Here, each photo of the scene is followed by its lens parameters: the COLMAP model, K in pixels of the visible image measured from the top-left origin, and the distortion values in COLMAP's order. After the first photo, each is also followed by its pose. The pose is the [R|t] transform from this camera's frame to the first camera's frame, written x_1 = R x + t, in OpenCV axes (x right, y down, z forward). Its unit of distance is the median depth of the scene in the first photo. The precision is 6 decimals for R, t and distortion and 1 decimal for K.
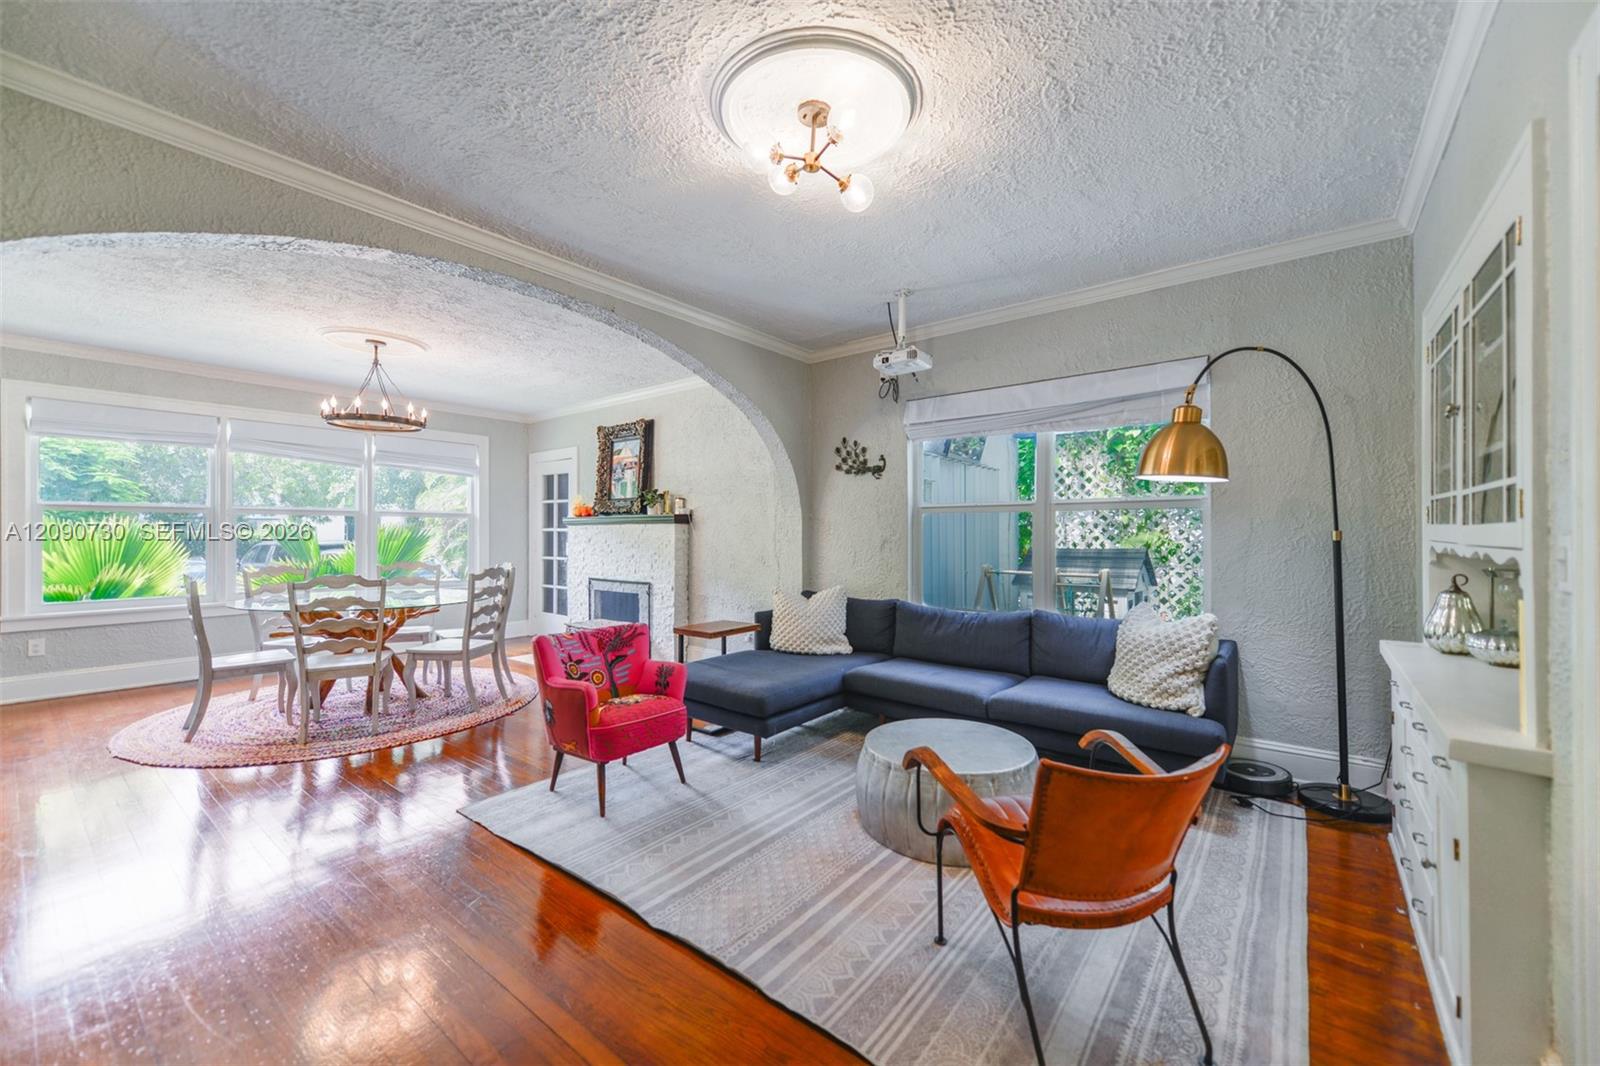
lens RADIAL K [[625.1, 0, 801.5], [0, 625.1, 531.9], [0, 0, 1]] dist [0.002410, -0.000282]
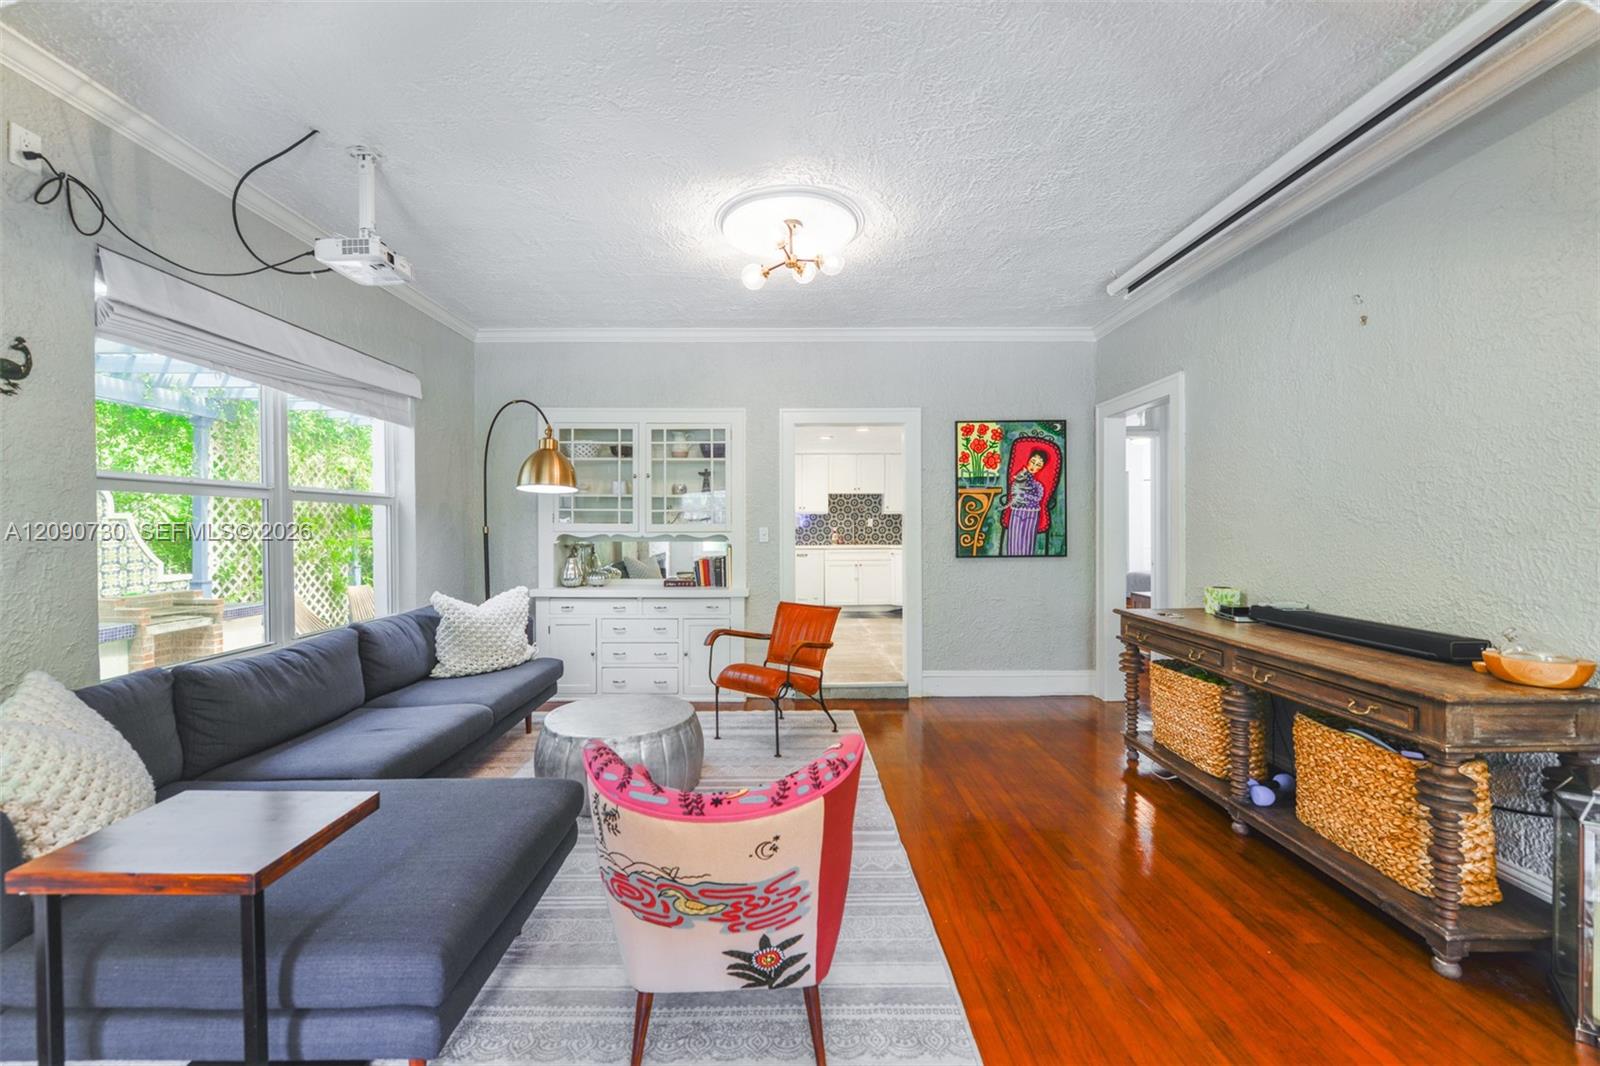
lens RADIAL K [[632.1, 0, 778.8], [0, 632.1, 528.1], [0, 0, 1]] dist [0.002103, -0.002748]
pose [[-0.611530, -0.000356, 0.791221, -0.411388], [0.001566, 0.999997, 0.001660, 0.000097], [-0.791219, 0.002254, -0.611528, 0.718373]]
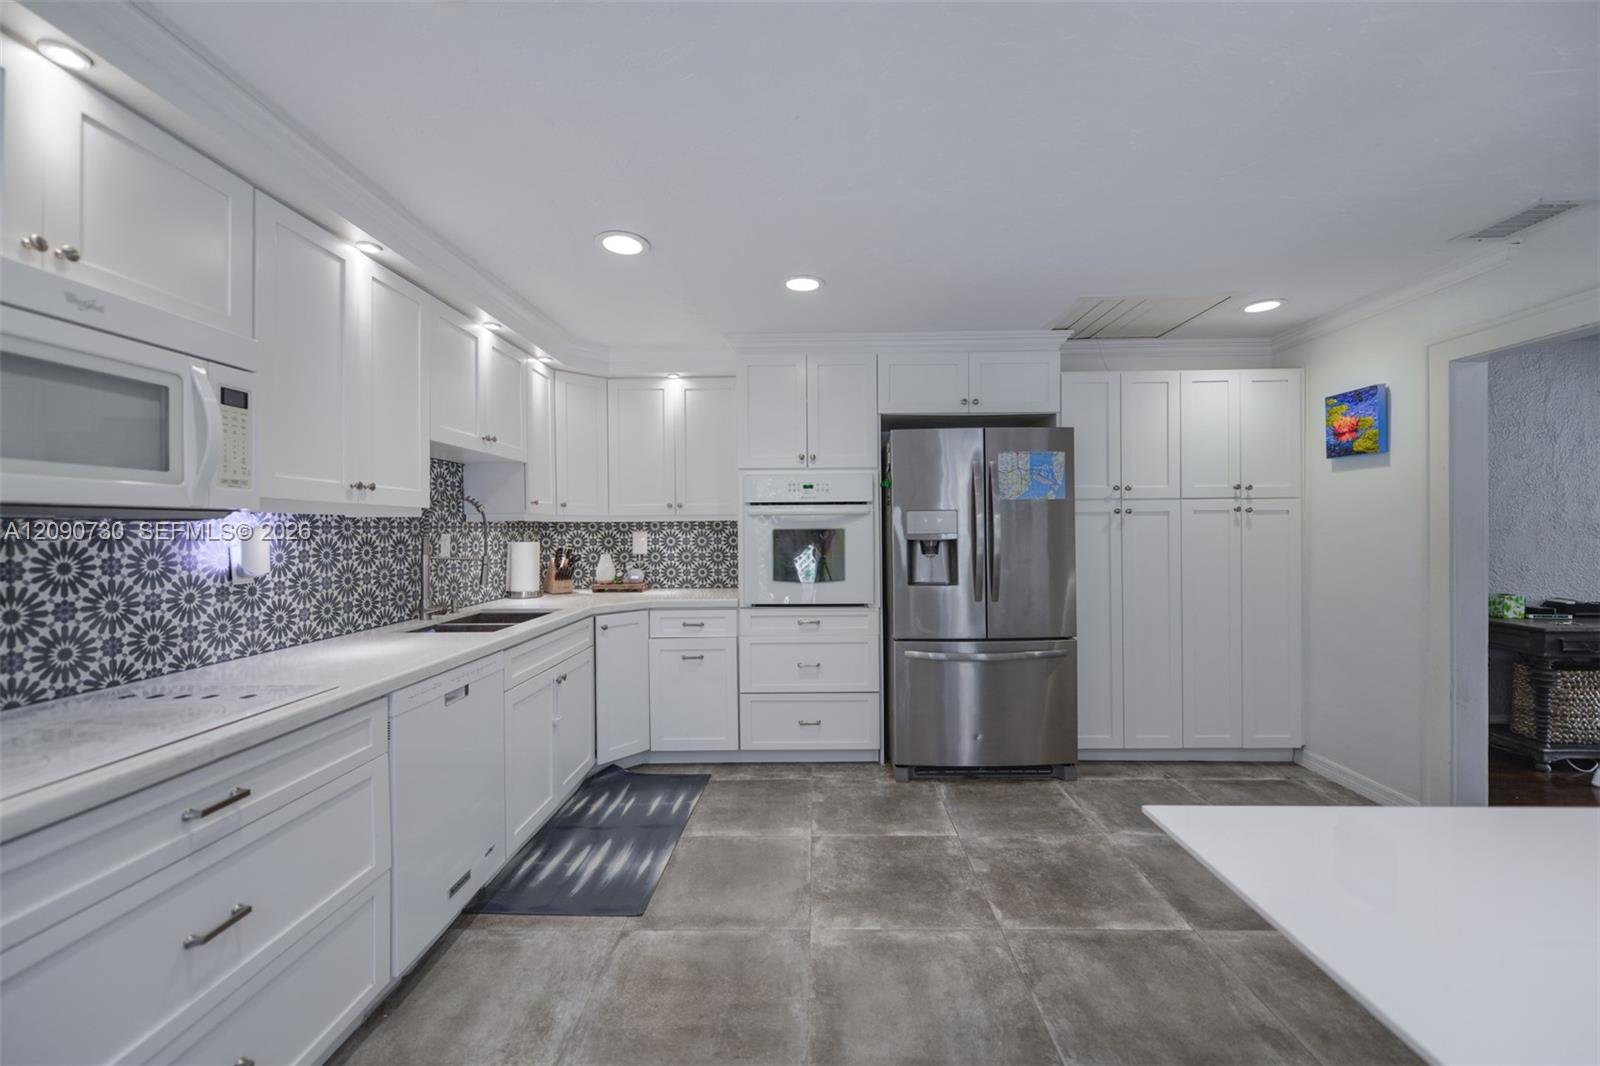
lens RADIAL K [[633.5, 0, 802.0], [0, 633.5, 531.4], [0, 0, 1]] dist [0.002890, -0.003036]
pose [[-0.801537, 0.007650, -0.597896, 0.806090], [0.009046, 0.999959, 0.000668, -0.020843], [0.597877, -0.004873, -0.801573, 0.145817]]
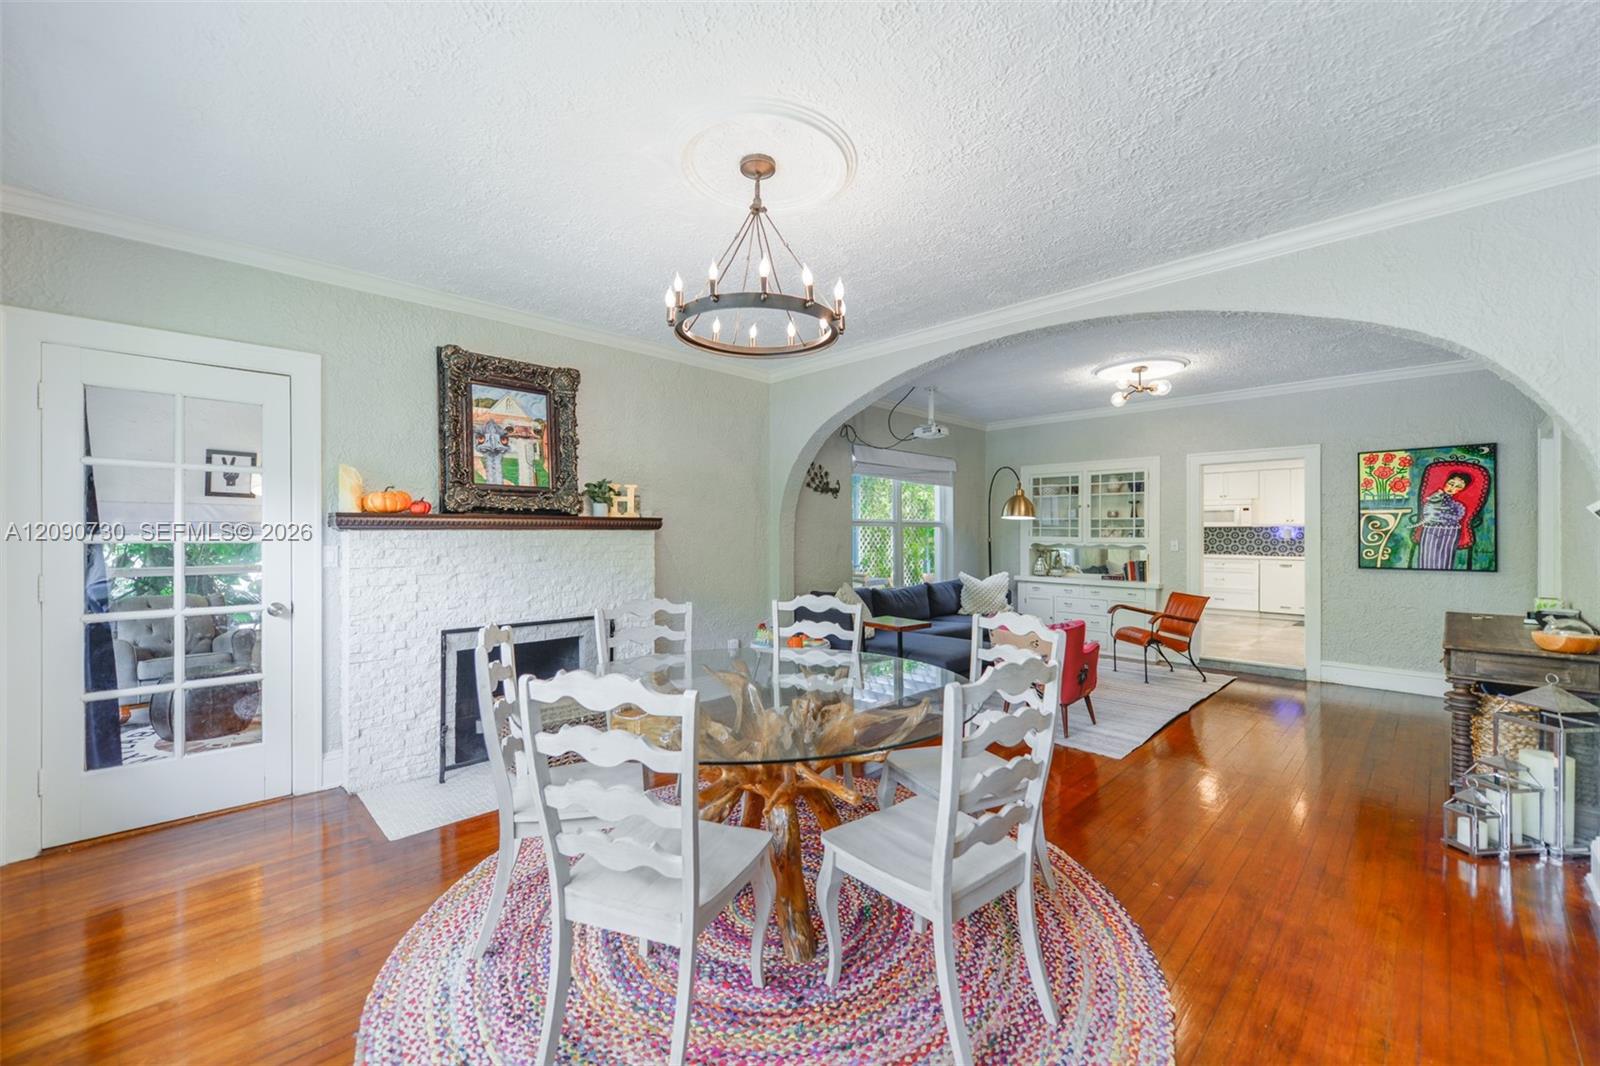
lens RADIAL K [[625.1, 0, 801.5], [0, 625.1, 531.9], [0, 0, 1]] dist [0.002410, -0.000282]
pose [[0.130620, 0.001120, 0.991432, -0.975300], [-0.003970, 0.999992, -0.000607, -0.011946], [-0.991425, -0.003857, 0.130623, 0.754704]]
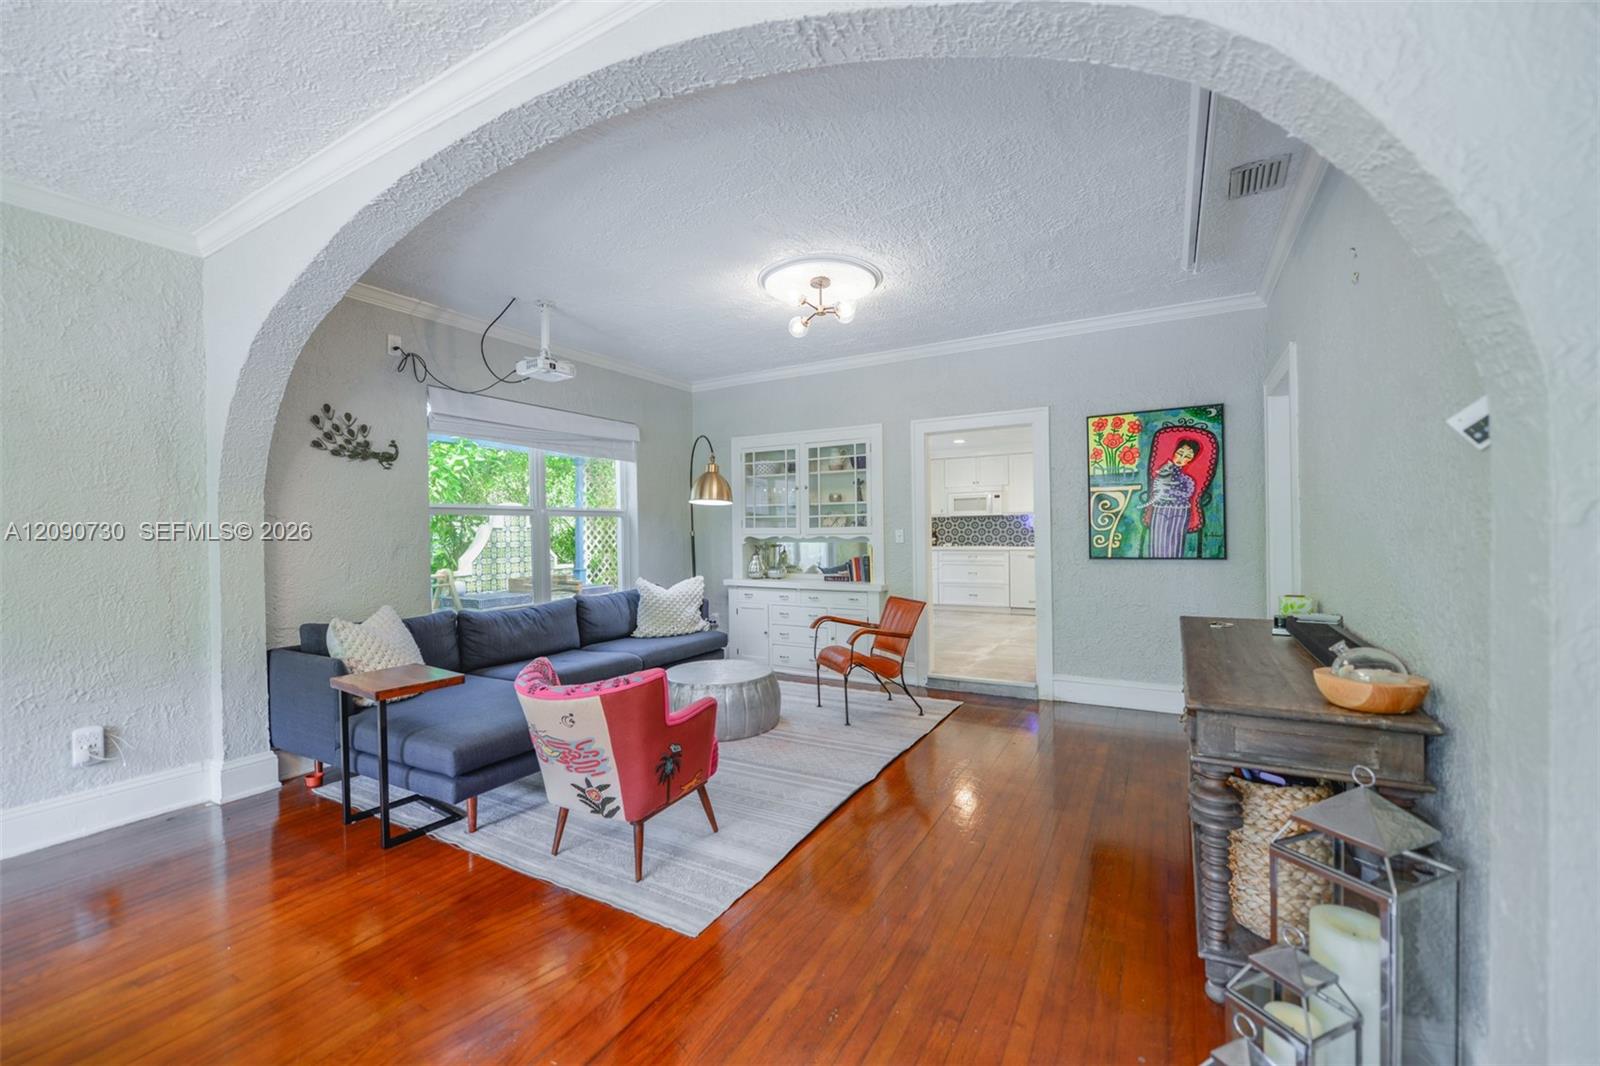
lens RADIAL K [[633.5, 0, 802.0], [0, 633.5, 531.4], [0, 0, 1]] dist [0.002890, -0.003036]
pose [[-0.144325, 0.000437, 0.989530, -0.635328], [0.012086, 0.999926, 0.001321, 0.000340], [-0.989457, 0.012150, -0.144319, 0.496431]]
